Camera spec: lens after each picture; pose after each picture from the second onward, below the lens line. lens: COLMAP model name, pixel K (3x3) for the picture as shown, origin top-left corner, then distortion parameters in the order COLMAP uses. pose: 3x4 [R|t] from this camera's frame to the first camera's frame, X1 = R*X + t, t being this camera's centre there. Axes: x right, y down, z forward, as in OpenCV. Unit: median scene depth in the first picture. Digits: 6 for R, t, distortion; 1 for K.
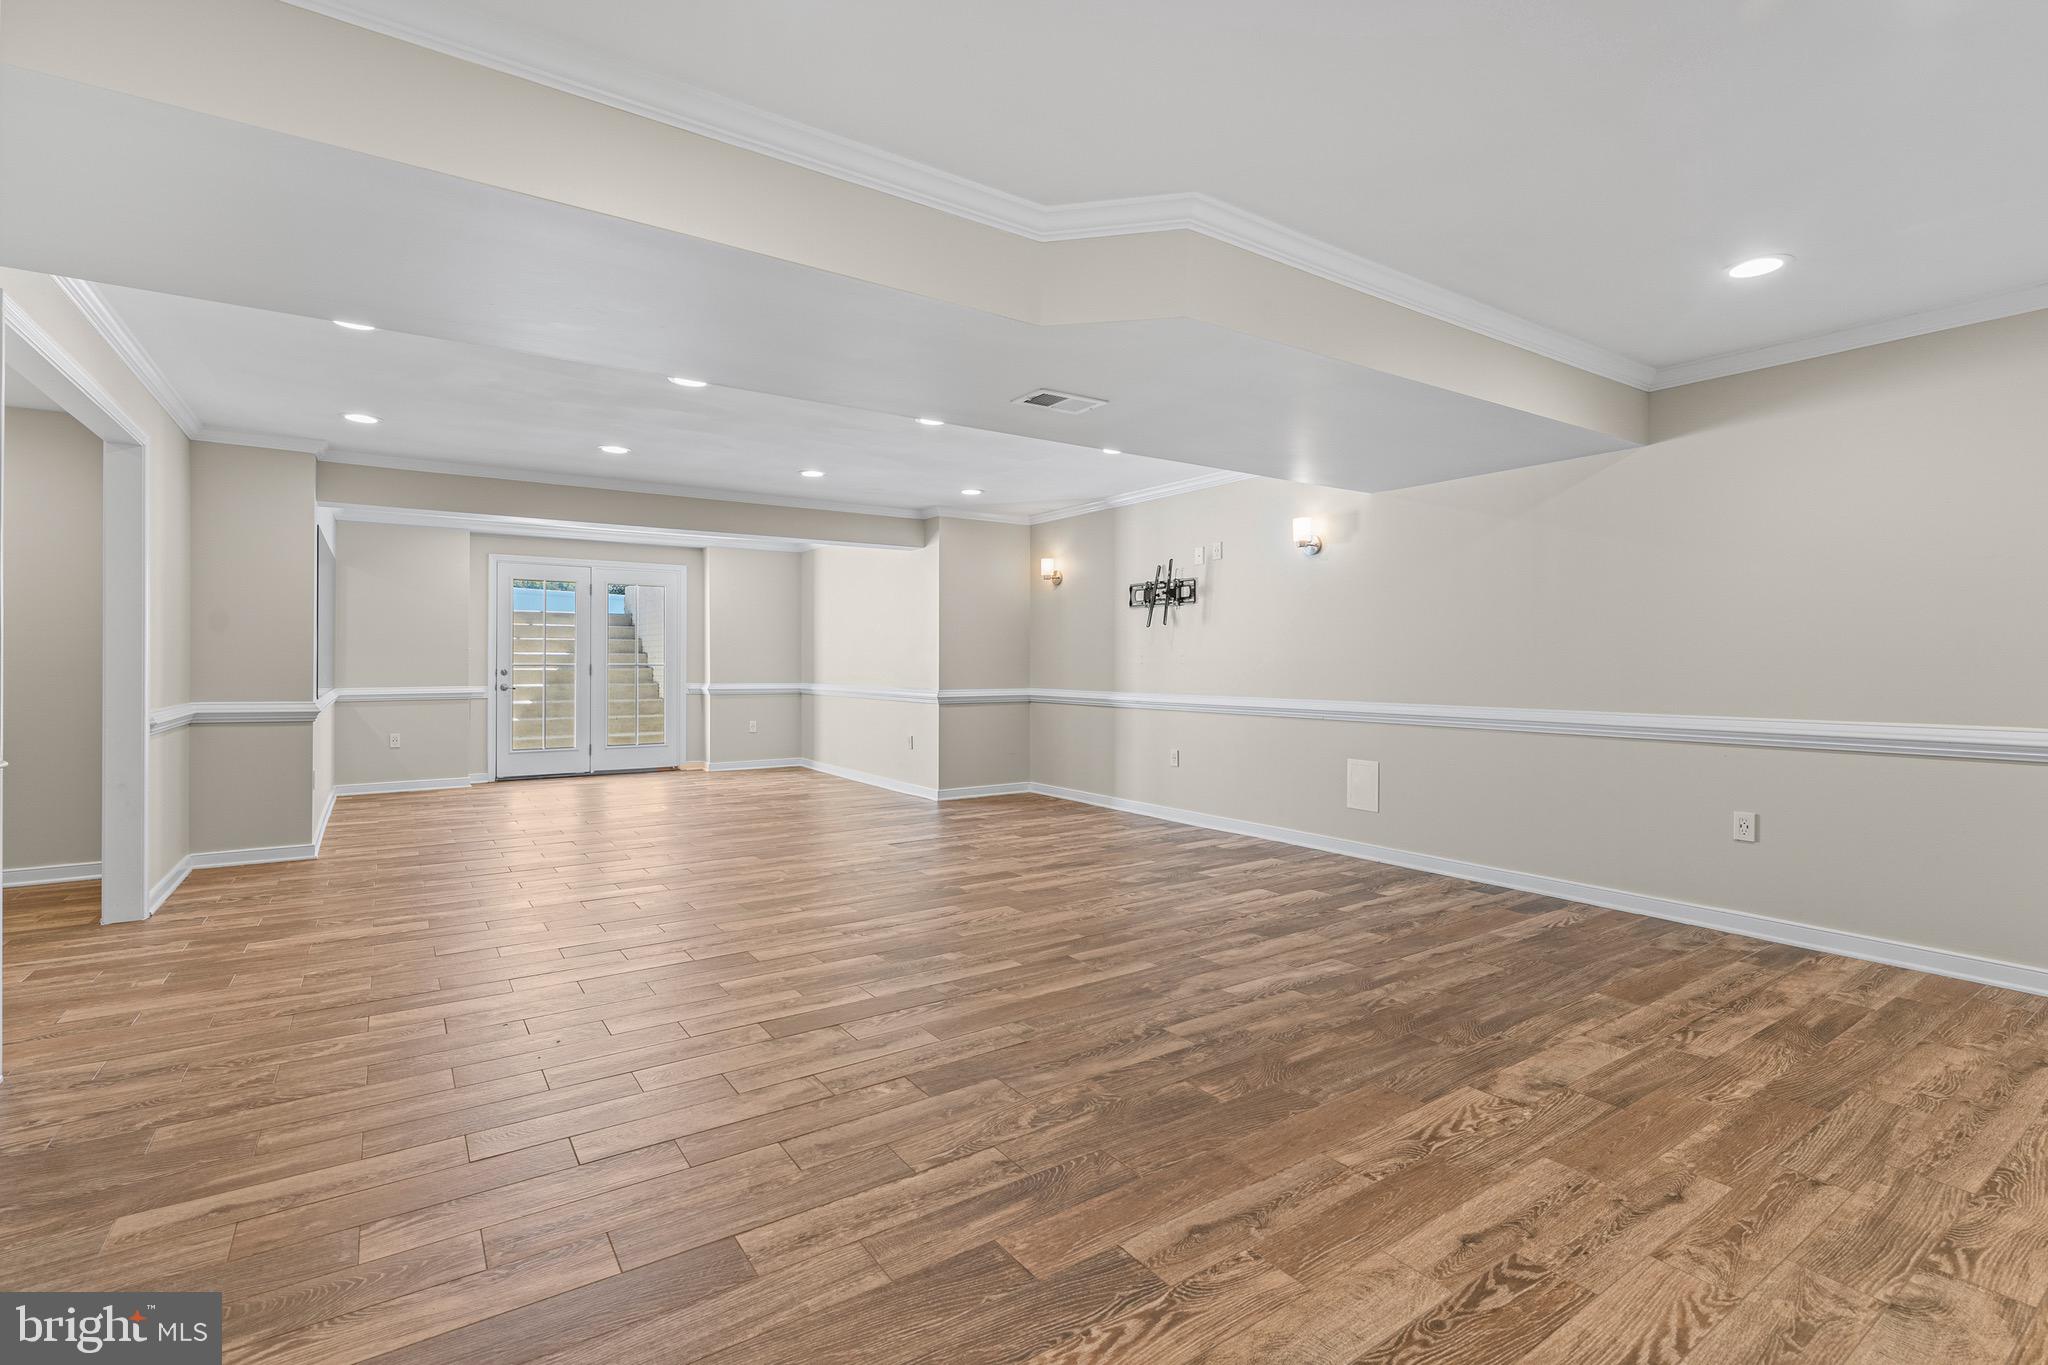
lens RADIAL K [[947.7, 0, 1023.9], [0, 947.7, 649.1], [0, 0, 1]] dist [-0.002648, 0.000757]
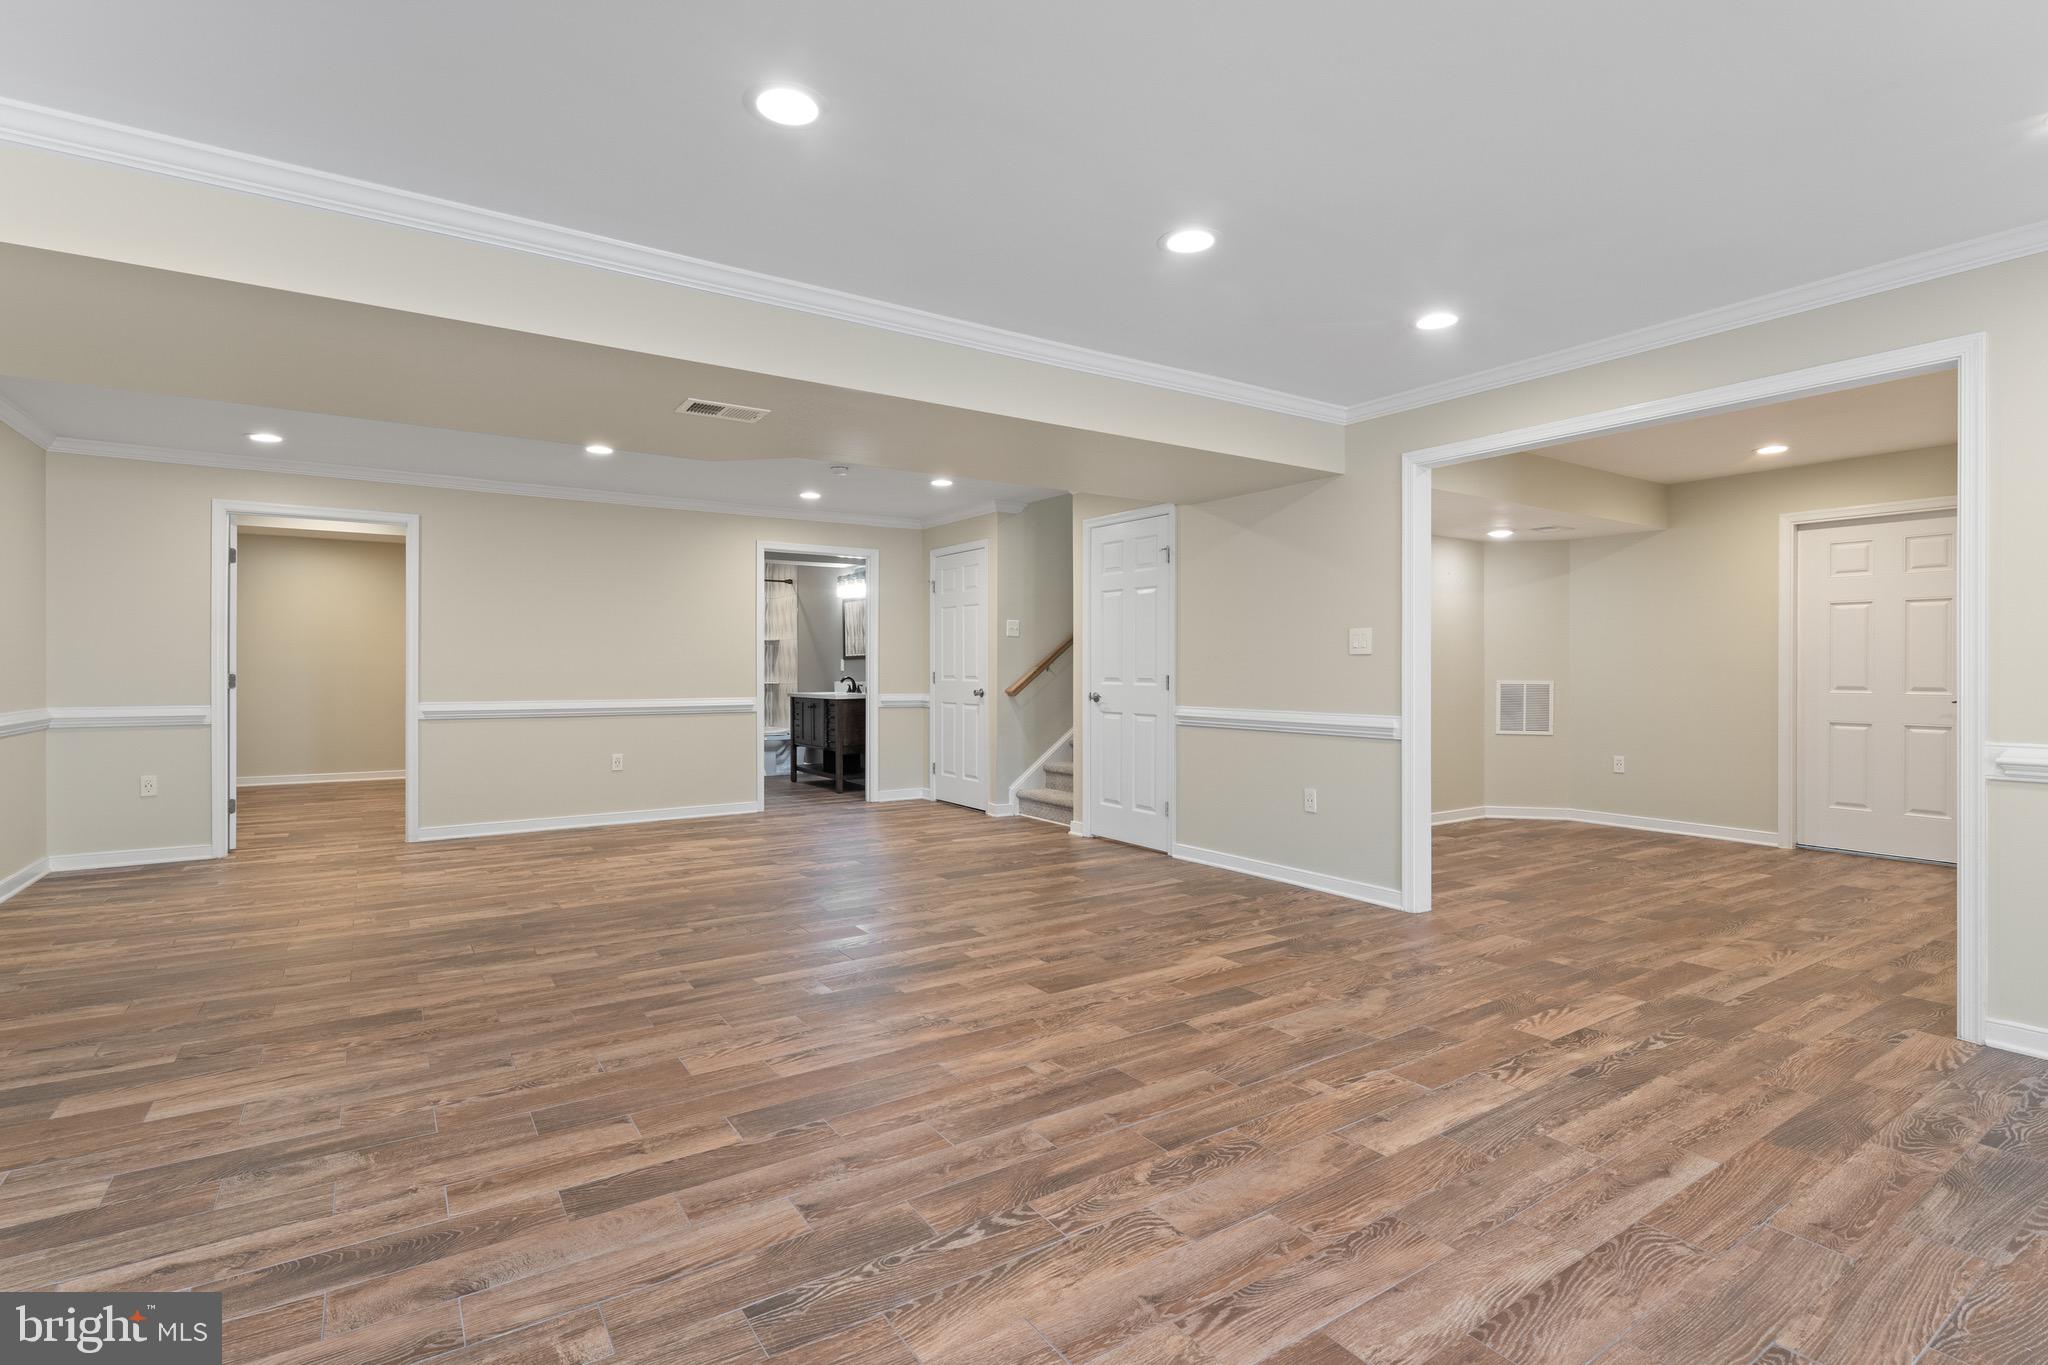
lens RADIAL K [[957.6, 0, 1024.0], [0, 957.6, 682.5], [0, 0, 1]] dist [-0.002354, -0.000591]
pose [[-0.999980, -0.001237, 0.006170, -0.367119], [-0.001236, 0.999999, 0.000116, 0.036225], [-0.006170, 0.000109, -0.999981, 2.544077]]
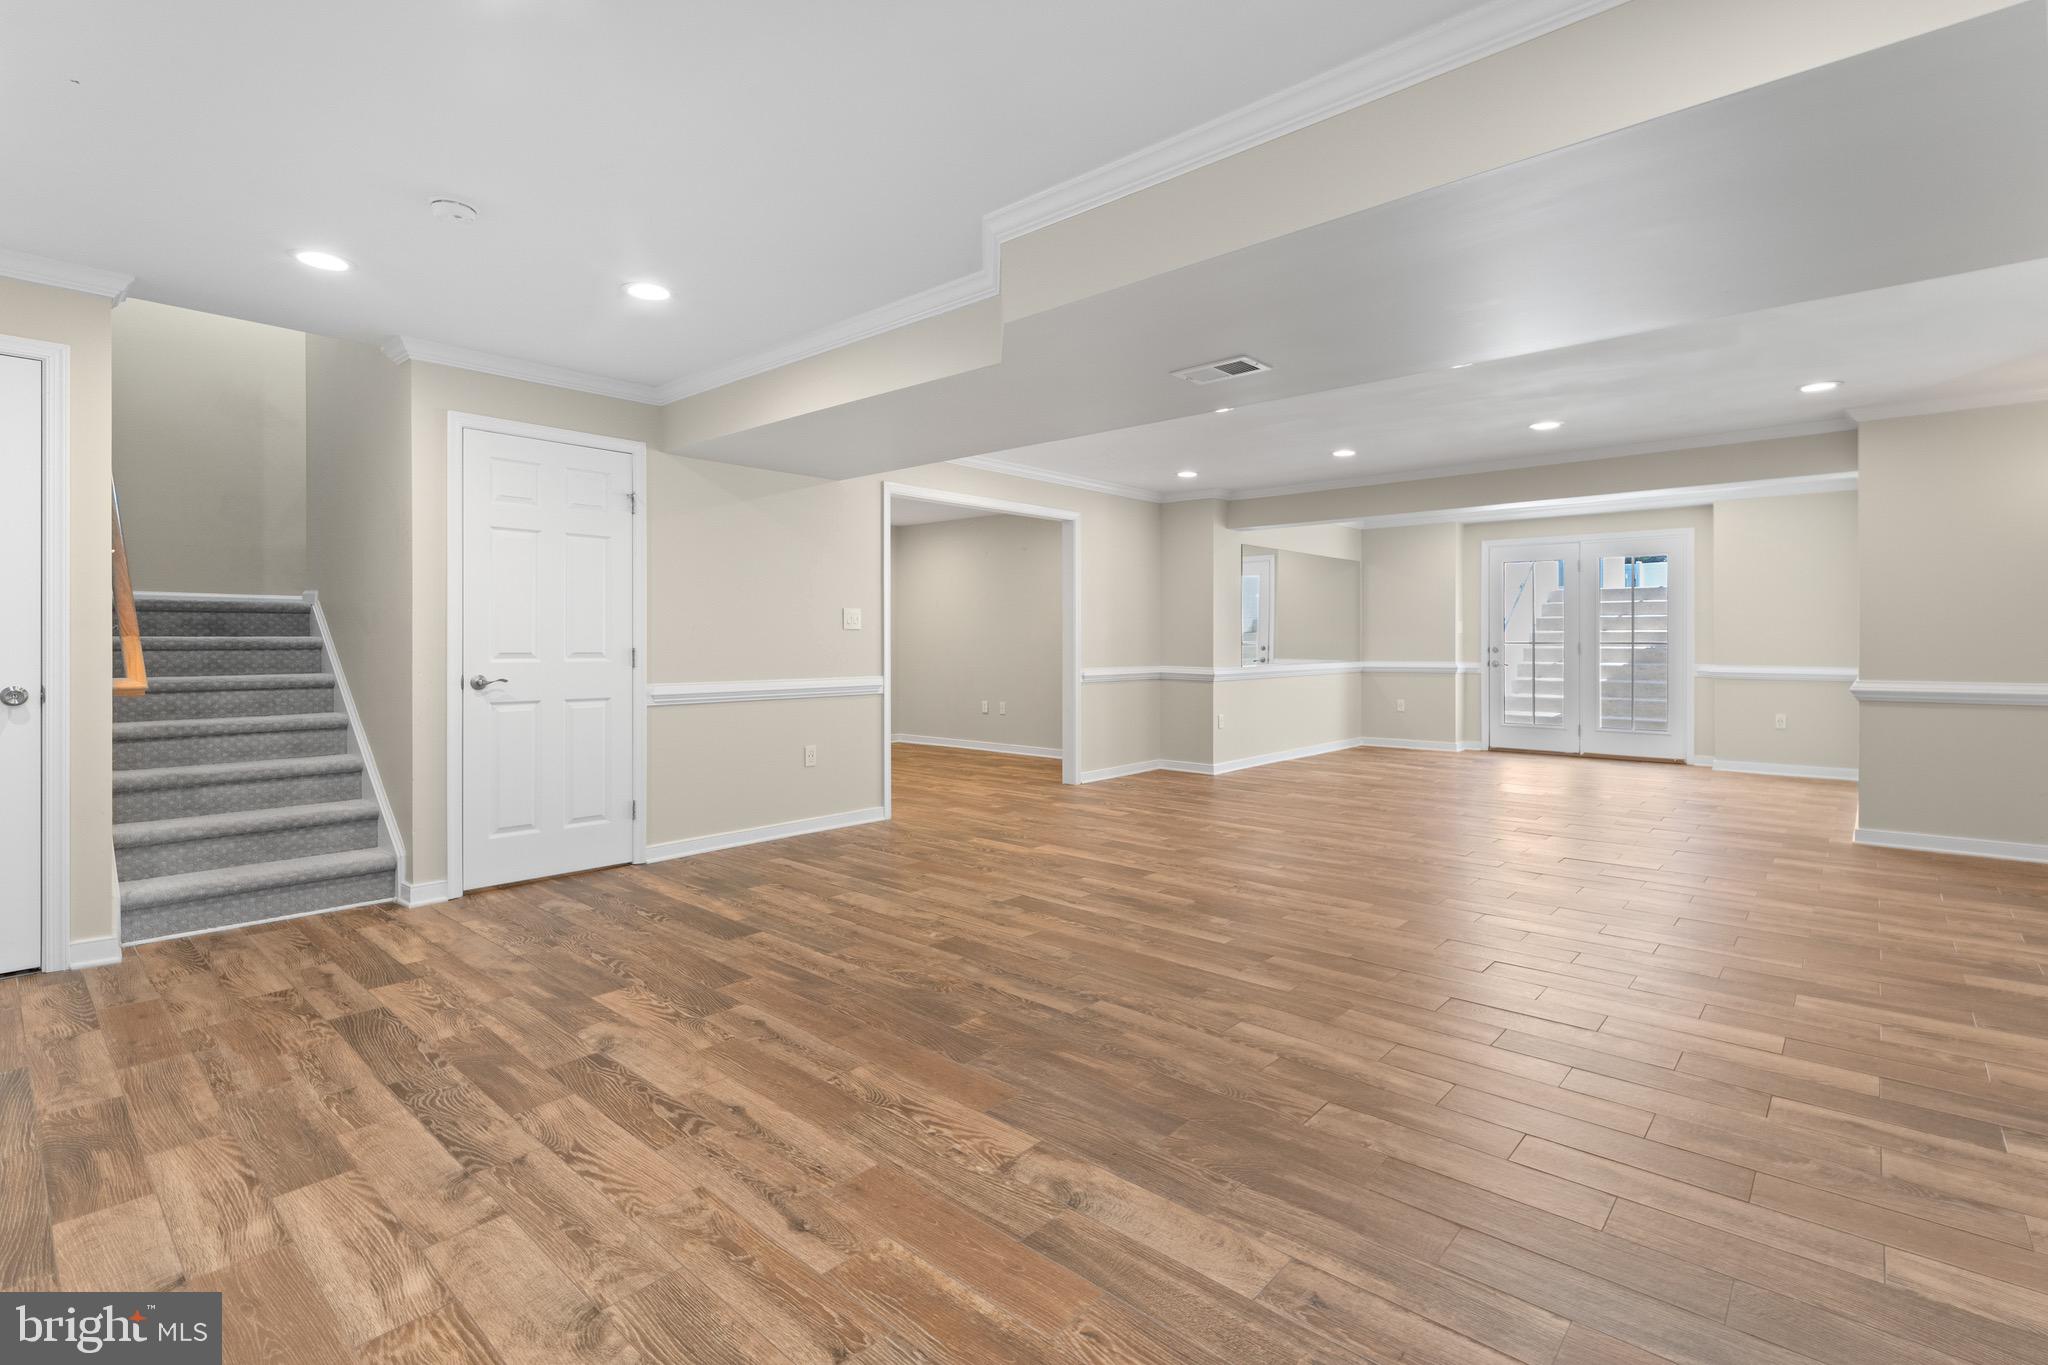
lens RADIAL K [[947.7, 0, 1023.9], [0, 947.7, 649.1], [0, 0, 1]] dist [-0.002648, 0.000757]
pose [[0.233463, 0.006392, -0.972345, 1.173716], [0.014823, 0.999839, 0.010132, 0.014339], [0.972253, -0.016778, 0.233331, 0.729511]]
